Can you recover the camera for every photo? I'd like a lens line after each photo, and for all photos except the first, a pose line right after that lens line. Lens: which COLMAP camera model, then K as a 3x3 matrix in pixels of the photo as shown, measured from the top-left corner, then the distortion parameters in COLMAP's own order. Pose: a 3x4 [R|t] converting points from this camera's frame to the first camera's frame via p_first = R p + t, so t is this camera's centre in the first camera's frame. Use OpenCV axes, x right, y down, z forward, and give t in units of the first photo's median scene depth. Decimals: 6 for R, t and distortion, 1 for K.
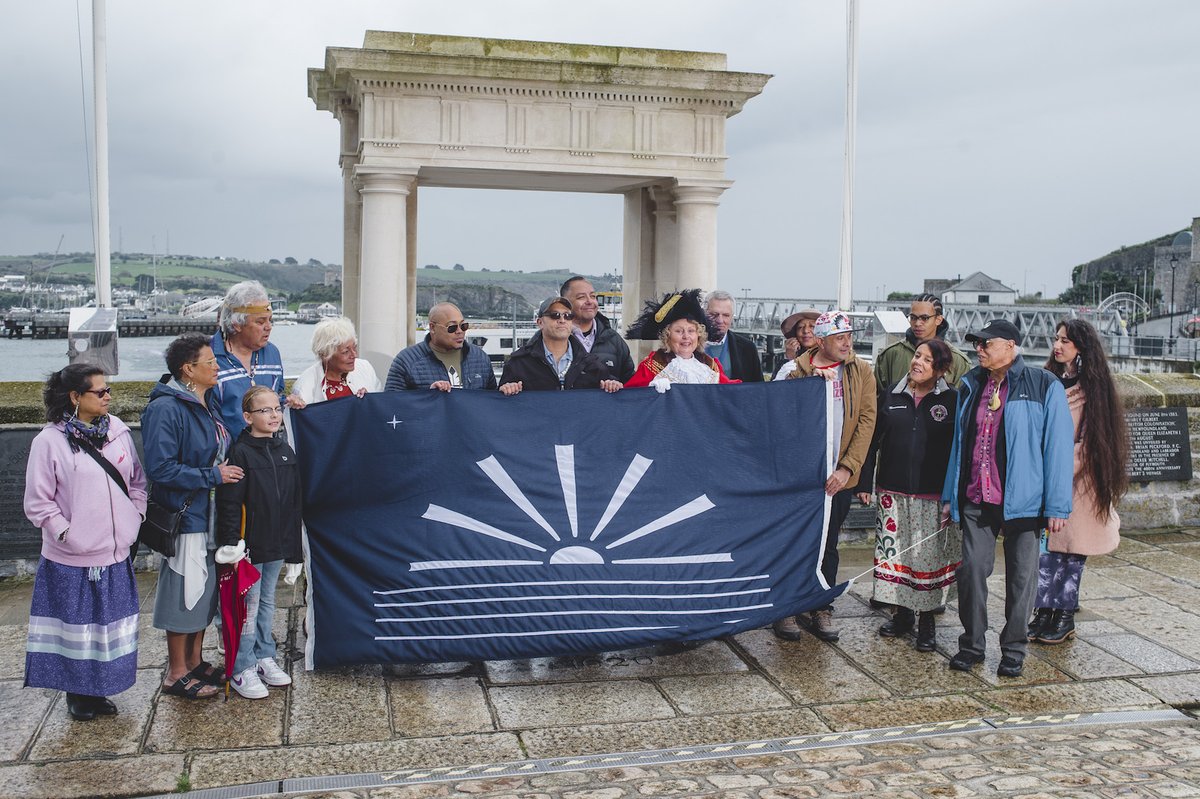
lens RADIAL K [[1212.9, 0, 598.5], [0, 1212.9, 405.5], [0, 0, 1]] dist [-0.016987, 0.000000]
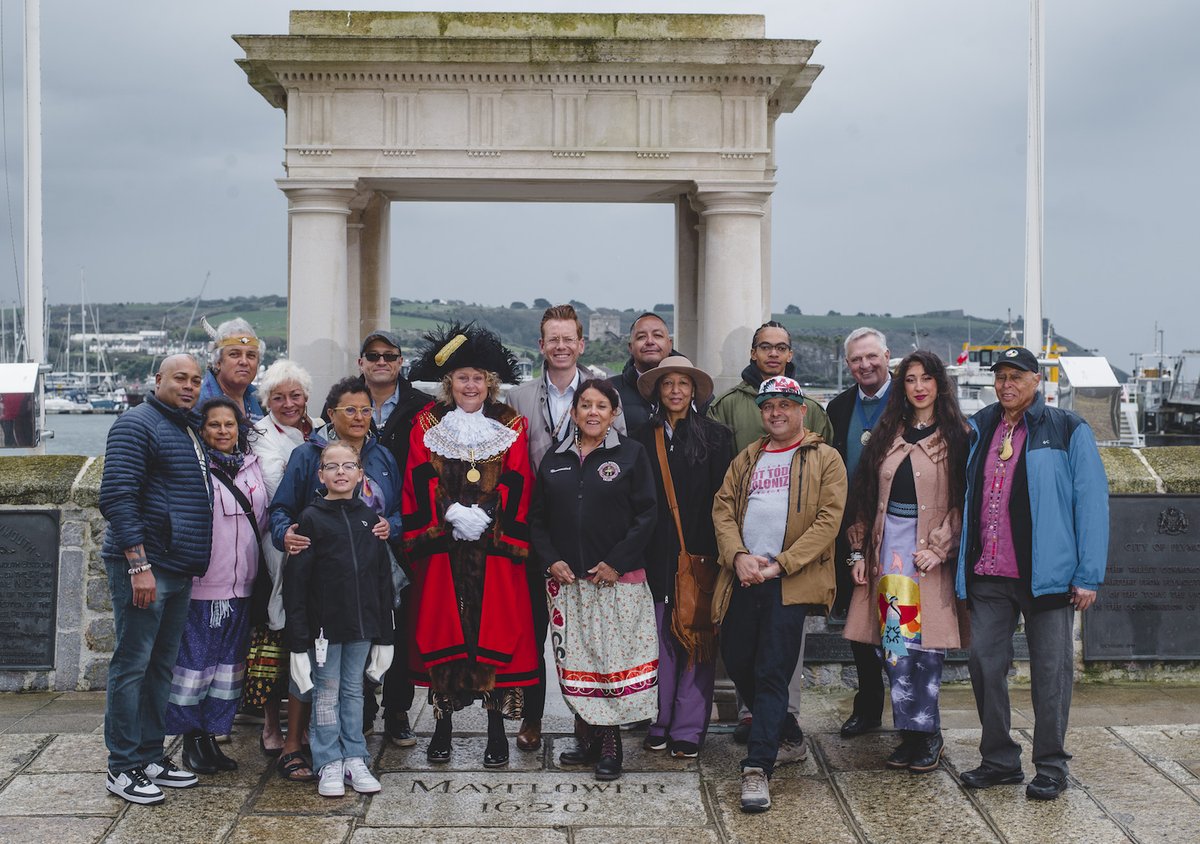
lens RADIAL K [[1876.6, 0, 601.0], [0, 1876.6, 418.3], [0, 0, 1]] dist [-0.031817, 0.000000]
pose [[0.976862, -0.003946, -0.213836, 0.262626], [-0.007913, 0.998478, -0.054574, 0.023291], [0.213726, 0.055004, 0.975344, -0.141350]]
